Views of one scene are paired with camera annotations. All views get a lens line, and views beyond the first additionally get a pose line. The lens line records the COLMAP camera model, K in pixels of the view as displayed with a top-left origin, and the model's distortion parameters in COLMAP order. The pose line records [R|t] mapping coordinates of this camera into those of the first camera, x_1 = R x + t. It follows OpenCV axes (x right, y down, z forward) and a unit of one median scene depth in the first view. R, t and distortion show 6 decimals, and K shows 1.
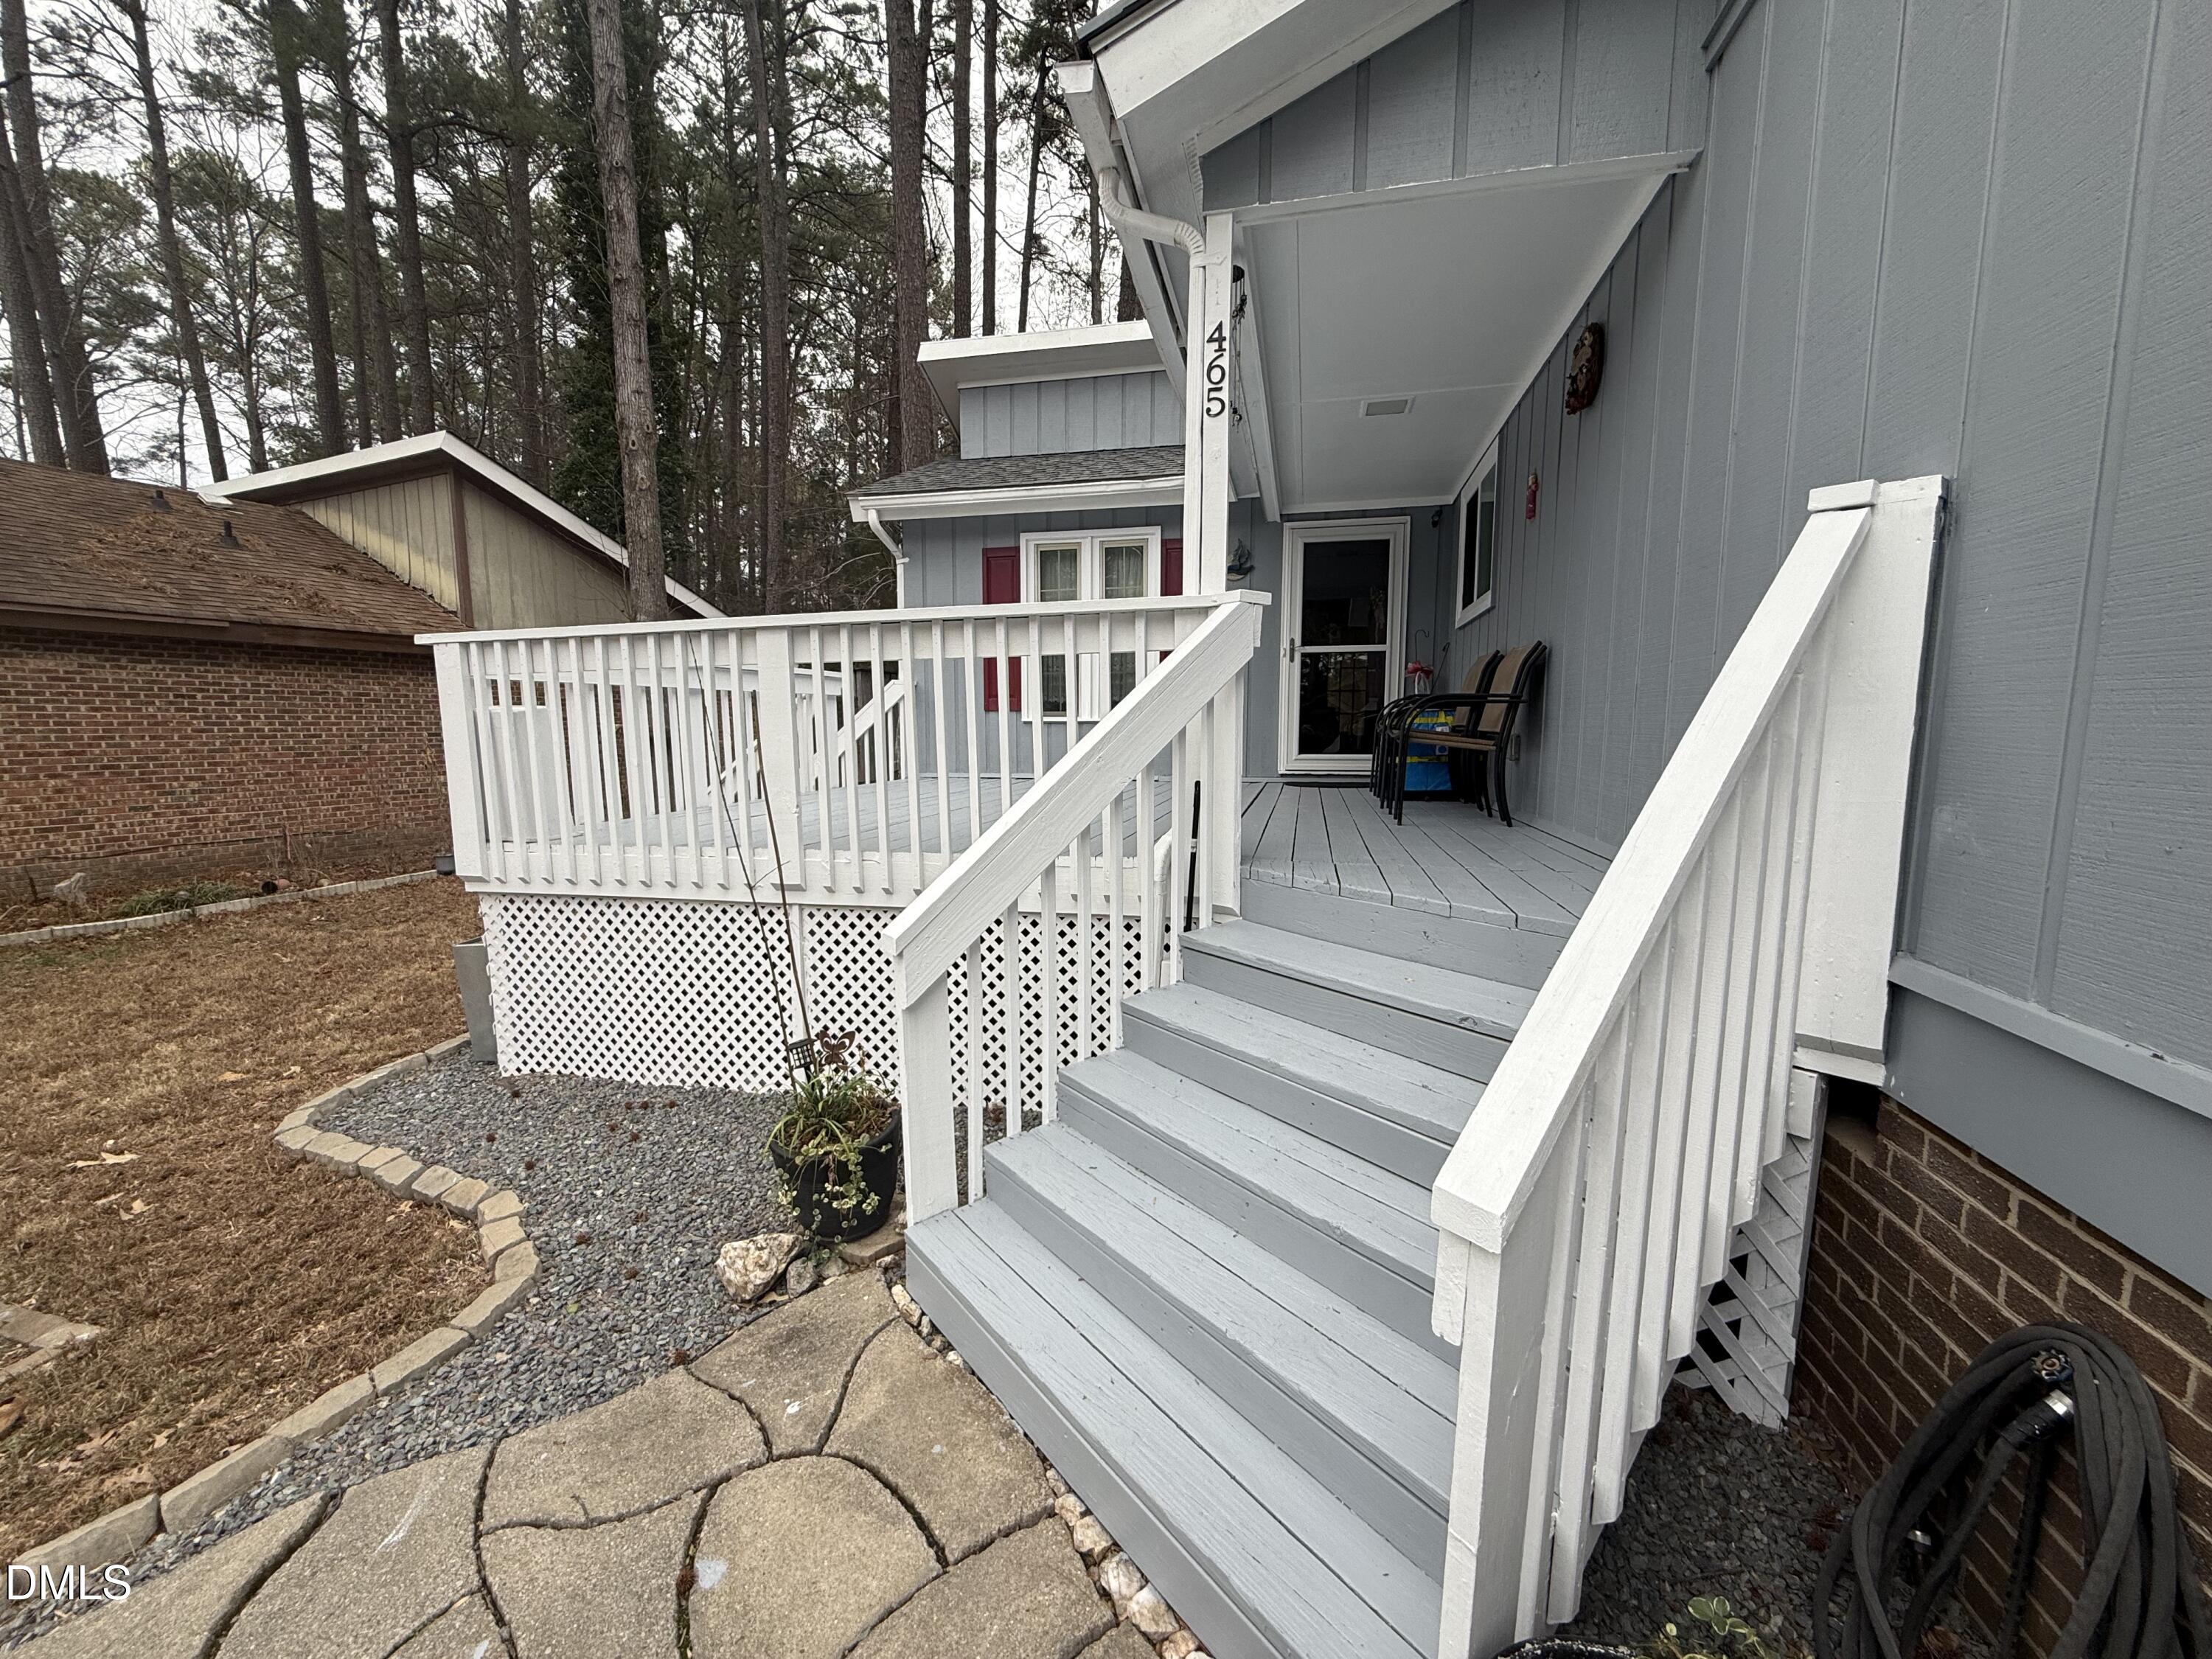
lens RADIAL K [[882.5, 0, 1106.0], [0, 882.5, 829.5], [0, 0, 1]] dist [0.001675, 0.000288]
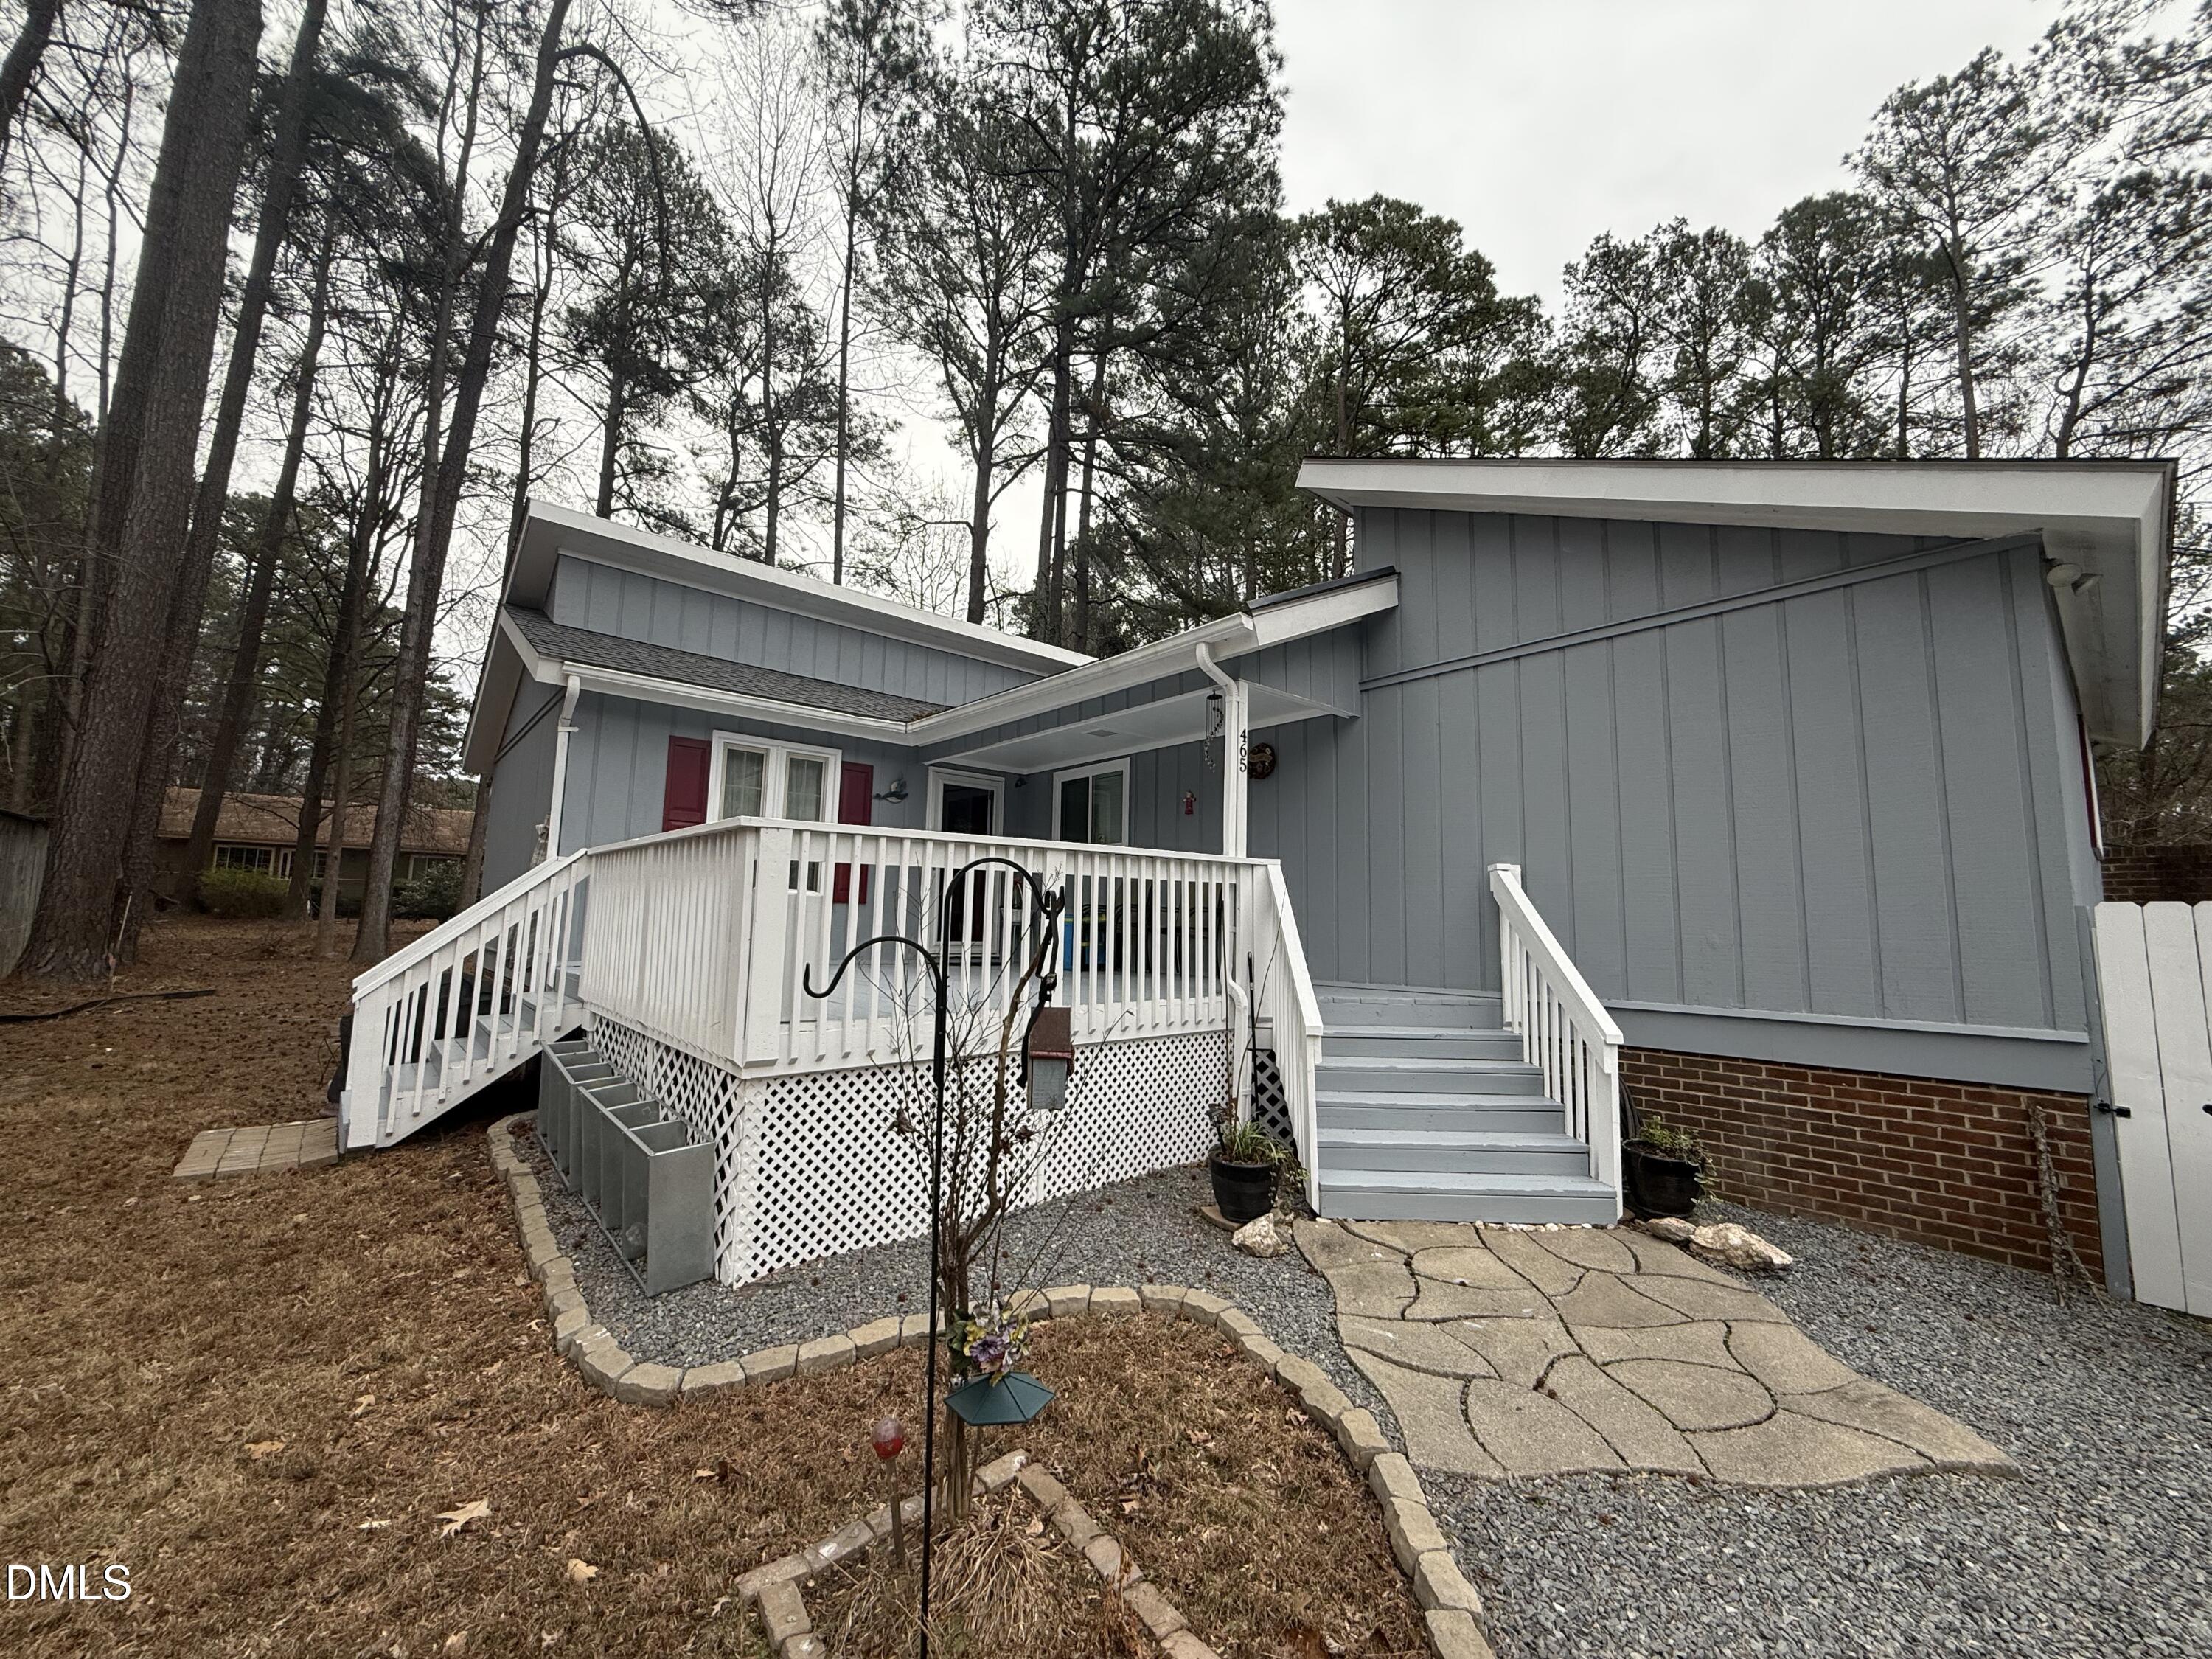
lens RADIAL K [[882.5, 0, 1106.0], [0, 882.5, 829.5], [0, 0, 1]] dist [0.001675, 0.000288]
pose [[0.588460, 0.106439, 0.801489, -0.675073], [0.069285, 0.981012, -0.181150, 0.002753], [-0.805552, 0.162131, 0.569912, 0.048344]]
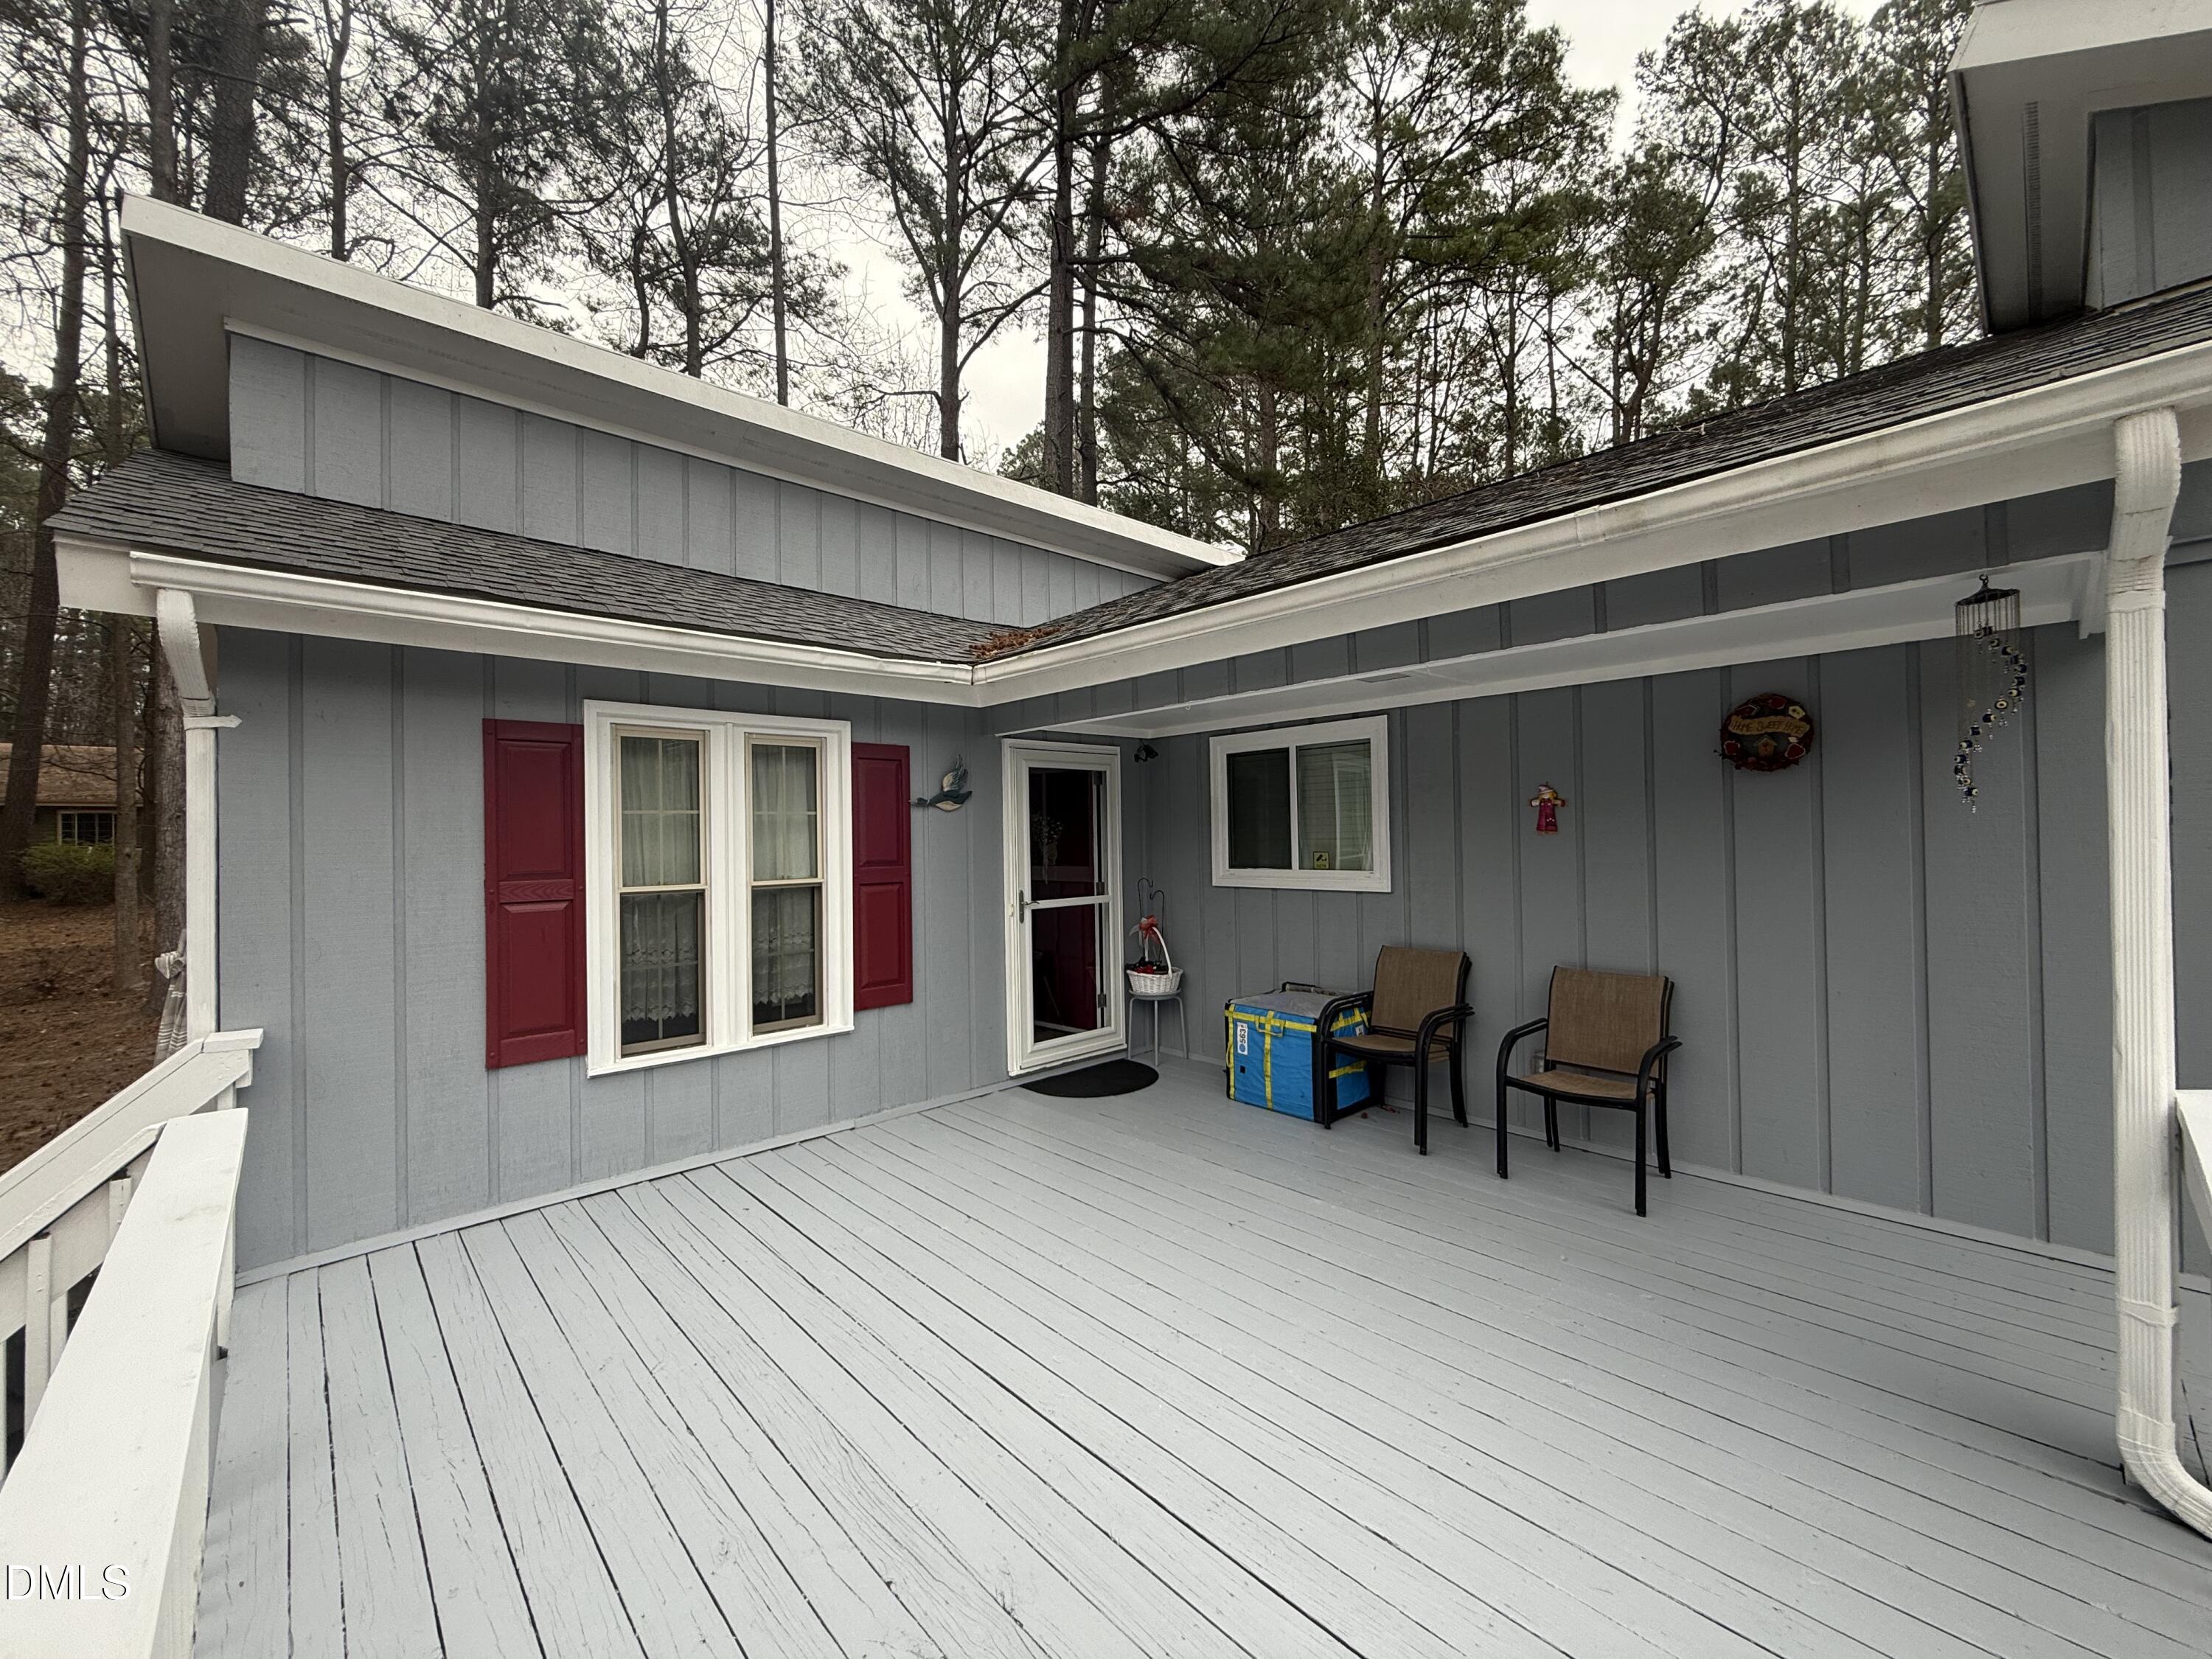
lens RADIAL K [[882.5, 0, 1106.0], [0, 882.5, 829.5], [0, 0, 1]] dist [0.001675, 0.000288]
pose [[0.556844, -0.001330, 0.830616, -0.359003], [0.111262, 0.991106, -0.073003, -0.201990], [-0.823131, 0.133068, 0.552040, 0.514238]]
